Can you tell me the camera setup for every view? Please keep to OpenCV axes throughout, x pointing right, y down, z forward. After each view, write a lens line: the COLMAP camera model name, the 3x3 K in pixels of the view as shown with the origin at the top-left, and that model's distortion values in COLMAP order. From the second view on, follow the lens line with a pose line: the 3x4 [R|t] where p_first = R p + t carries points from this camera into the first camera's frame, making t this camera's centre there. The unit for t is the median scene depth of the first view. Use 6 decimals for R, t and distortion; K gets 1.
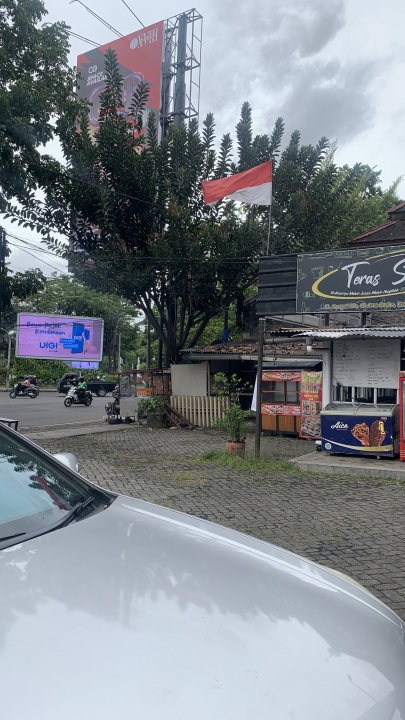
lens RADIAL K [[531.5, 0, 202.1], [0, 531.5, 355.3], [0, 0, 1]] dist [0.041231, -0.002184]
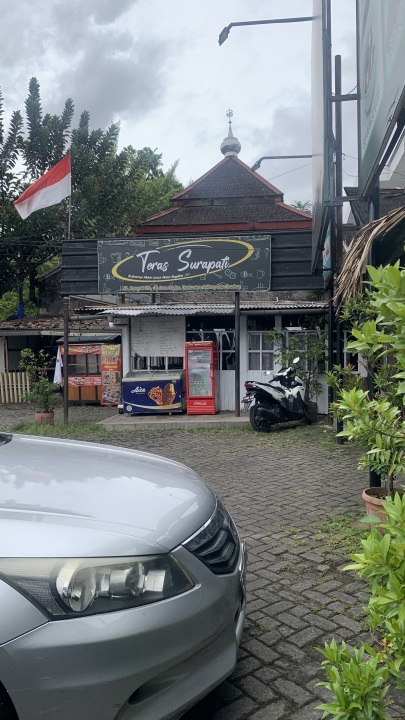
lens RADIAL K [[531.5, 0, 202.1], [0, 531.5, 355.3], [0, 0, 1]] dist [0.041231, -0.002184]
pose [[0.924363, -0.039936, 0.379419, -0.048129], [0.020604, 0.998280, 0.054878, -0.005122], [-0.380958, -0.042910, 0.923596, -0.116573]]
